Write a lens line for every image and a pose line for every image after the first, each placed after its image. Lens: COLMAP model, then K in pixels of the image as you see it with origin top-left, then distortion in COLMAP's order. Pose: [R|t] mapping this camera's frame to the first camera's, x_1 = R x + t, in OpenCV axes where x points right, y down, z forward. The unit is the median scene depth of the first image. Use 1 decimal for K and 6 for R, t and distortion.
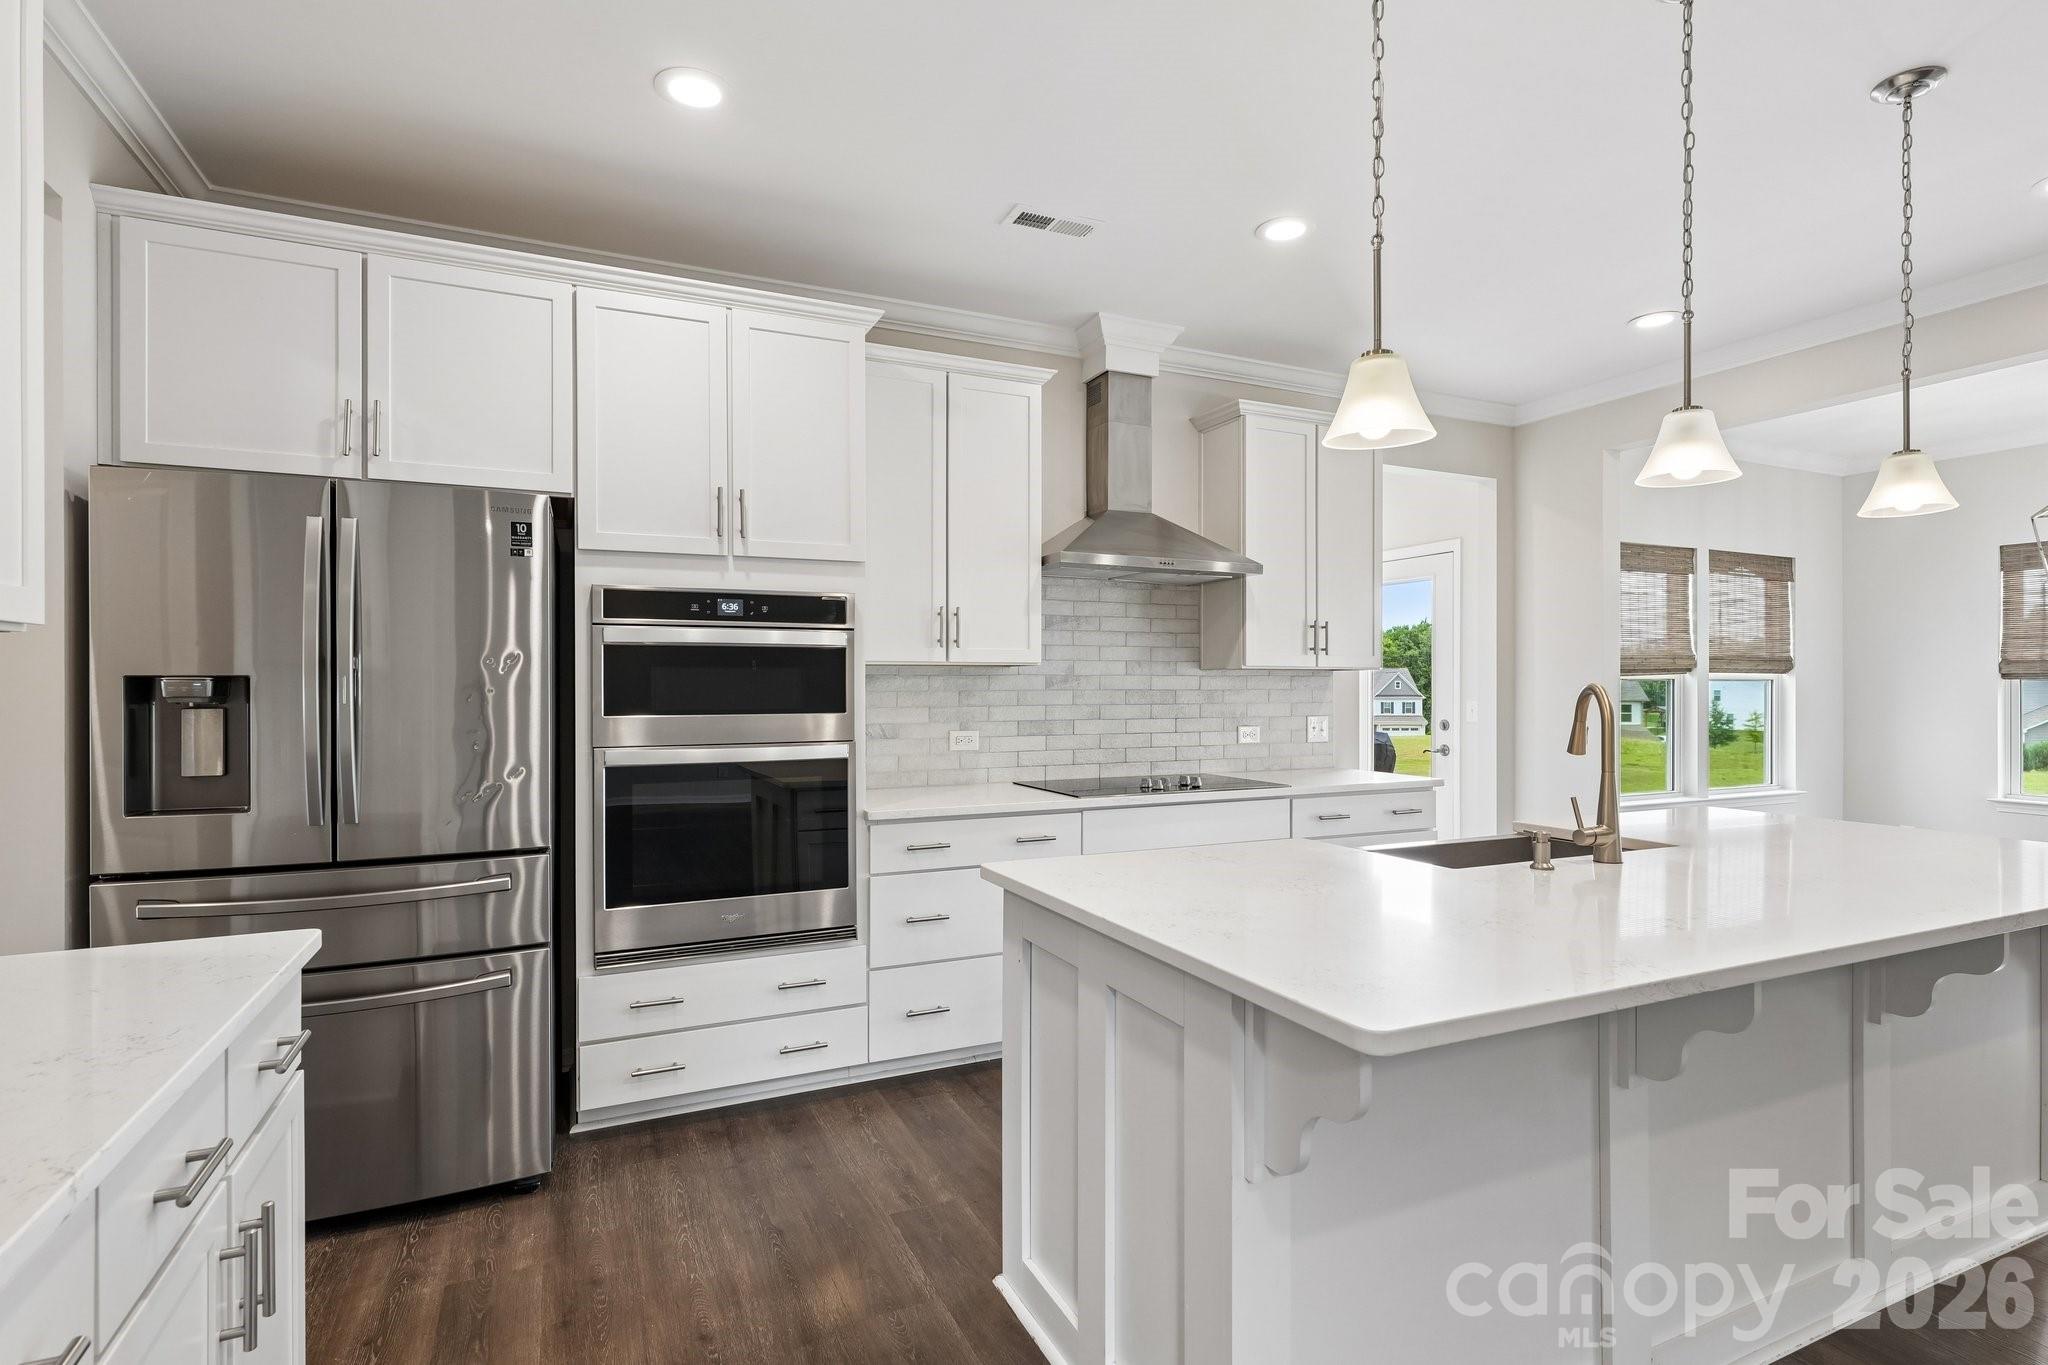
lens RADIAL K [[1004.2, 0, 1027.7], [0, 1004.2, 686.0], [0, 0, 1]] dist [0.002663, 0.000941]
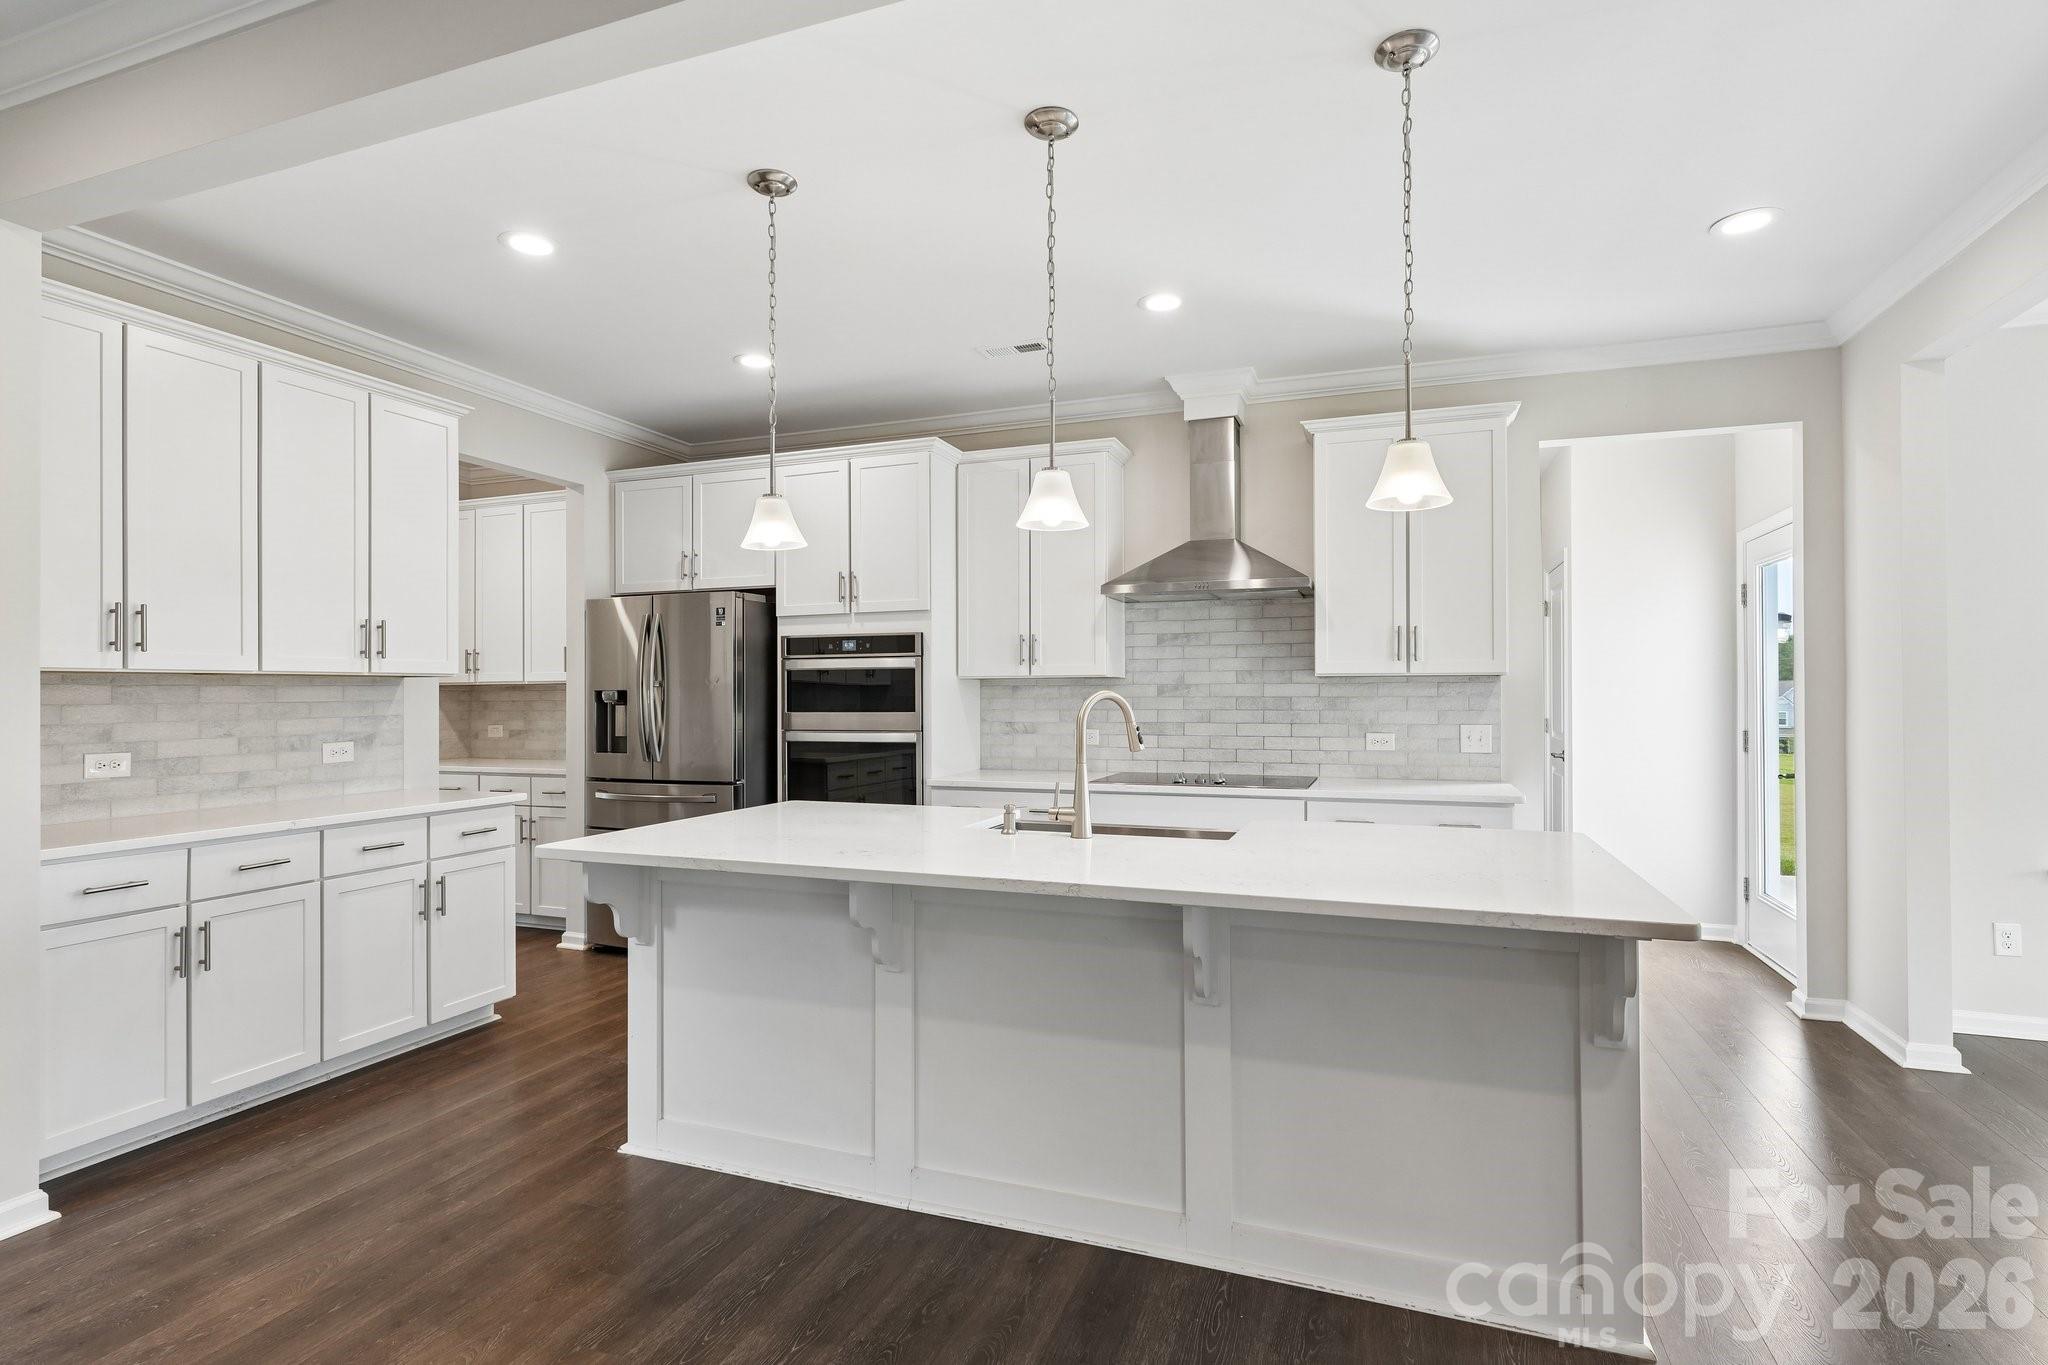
lens RADIAL K [[1004.2, 0, 1027.7], [0, 1004.2, 686.0], [0, 0, 1]] dist [0.002663, 0.000941]
pose [[0.703553, -0.008261, -0.710595, 0.753036], [0.002493, 0.999955, -0.009158, 0.001476], [0.710639, 0.004672, 0.703541, 0.053782]]
